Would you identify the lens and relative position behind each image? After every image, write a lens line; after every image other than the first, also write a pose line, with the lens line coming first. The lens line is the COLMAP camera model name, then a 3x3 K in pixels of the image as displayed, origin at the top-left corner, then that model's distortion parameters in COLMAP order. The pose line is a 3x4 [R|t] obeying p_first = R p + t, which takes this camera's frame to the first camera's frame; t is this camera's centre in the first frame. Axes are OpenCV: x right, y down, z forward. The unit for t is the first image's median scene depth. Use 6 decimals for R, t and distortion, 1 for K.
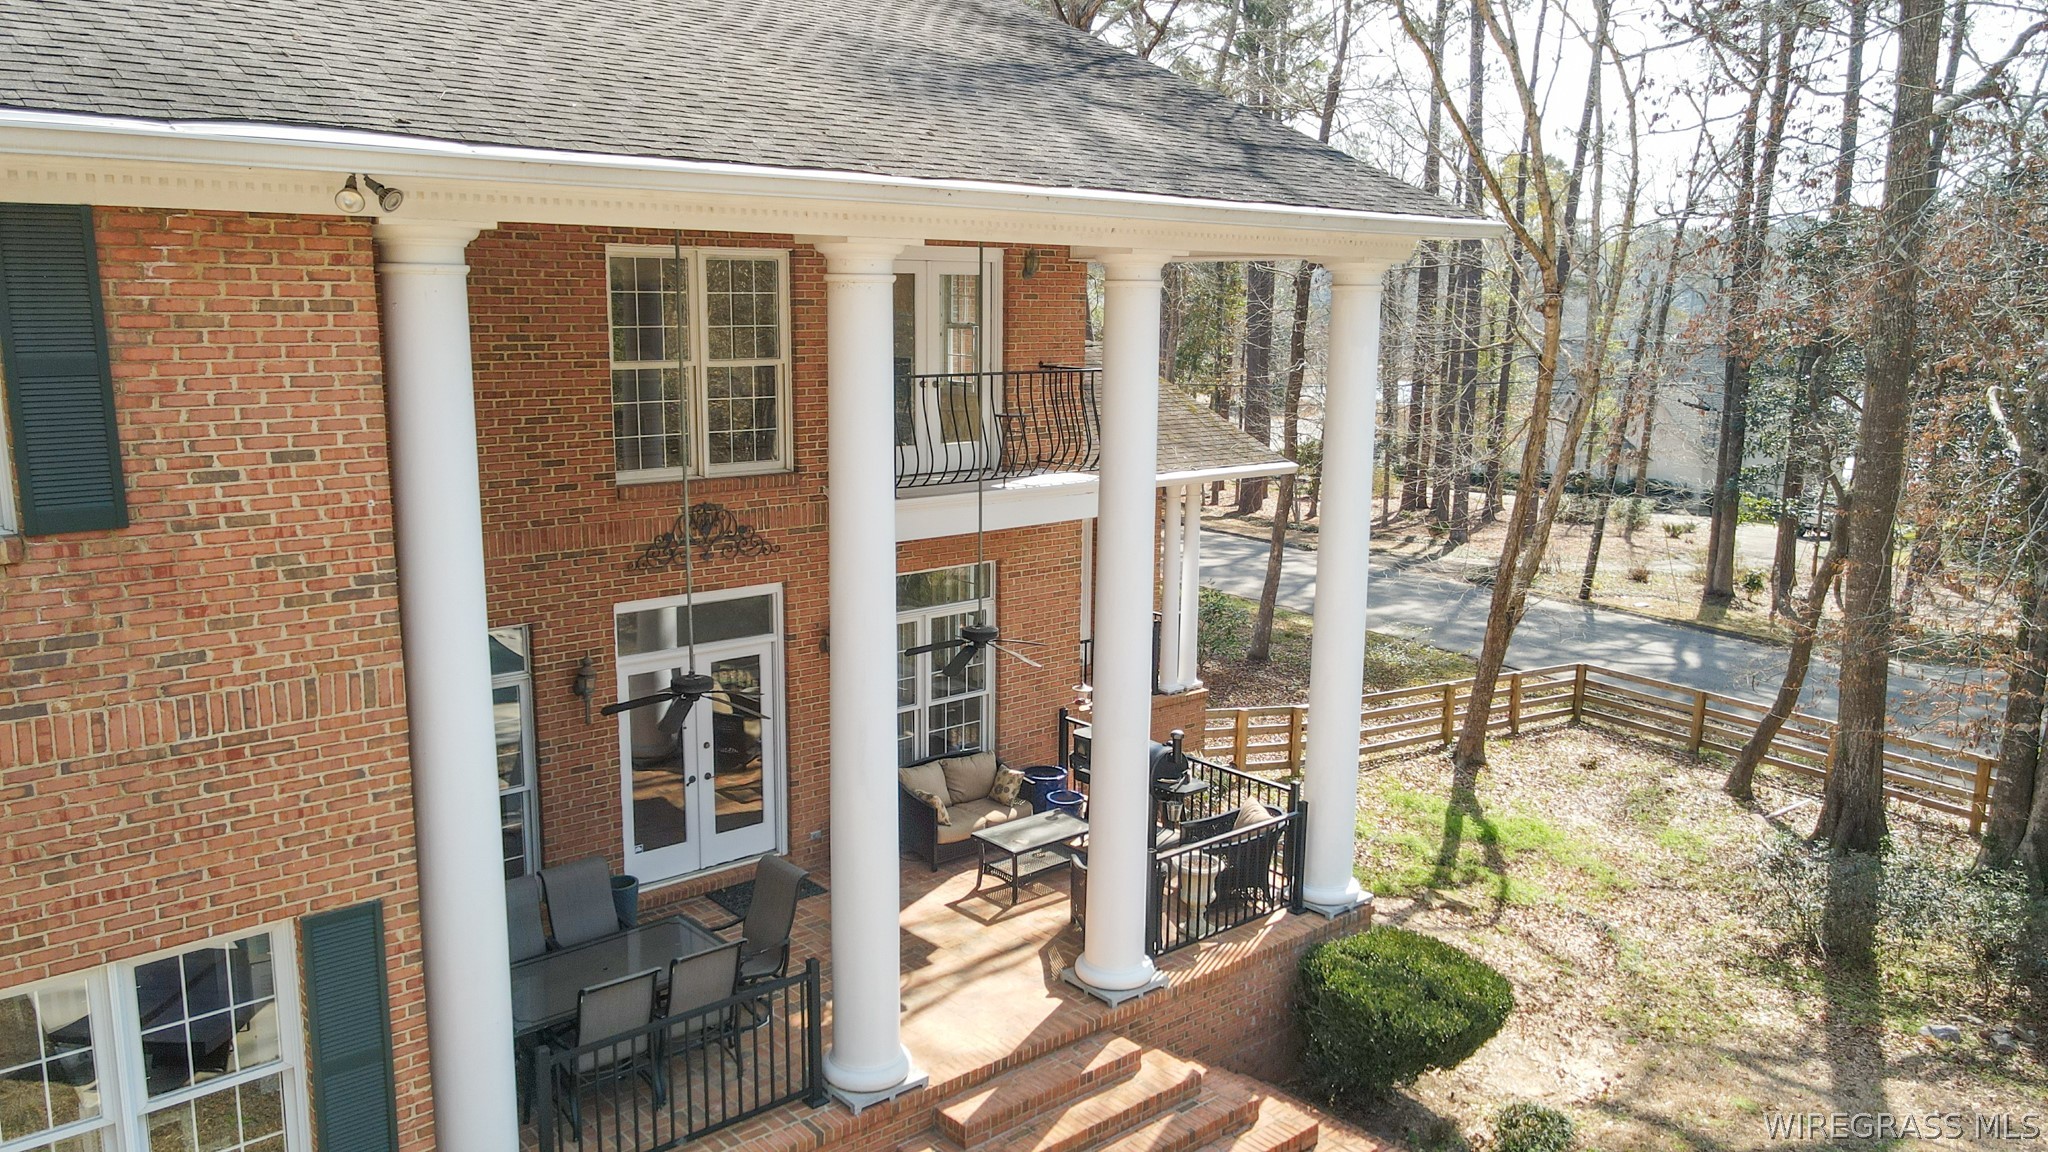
lens RADIAL K [[1508.0, 0, 1027.1], [0, 1508.0, 589.1], [0, 0, 1]] dist [-0.001384, 0.053074]
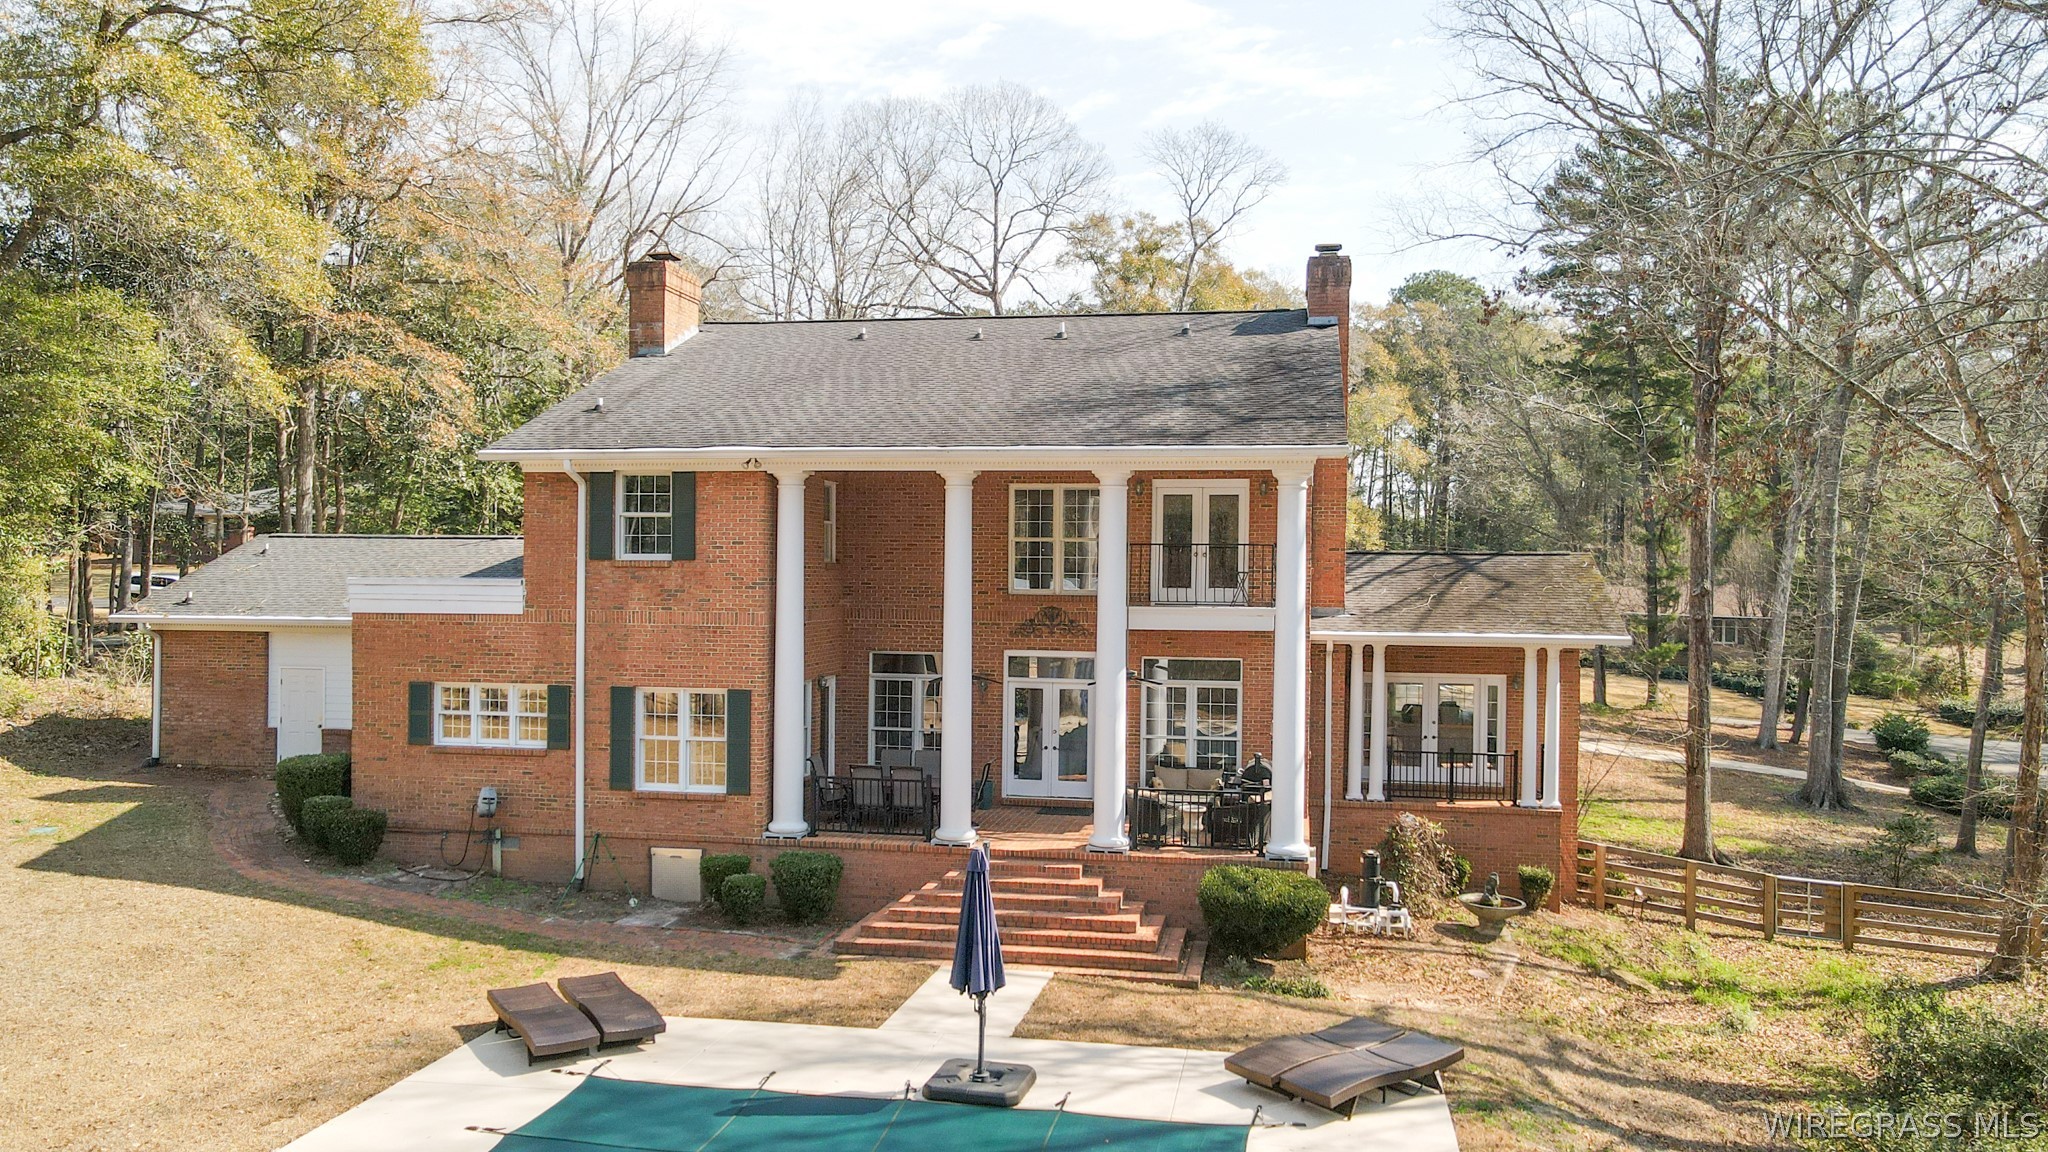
lens RADIAL K [[1508.0, 0, 1027.1], [0, 1508.0, 589.1], [0, 0, 1]] dist [-0.001384, 0.053074]
pose [[0.625446, 0.003306, -0.780260, 1.388585], [-0.153120, 0.981067, -0.118582, 0.170911], [0.765096, 0.193640, 0.614111, -0.289697]]
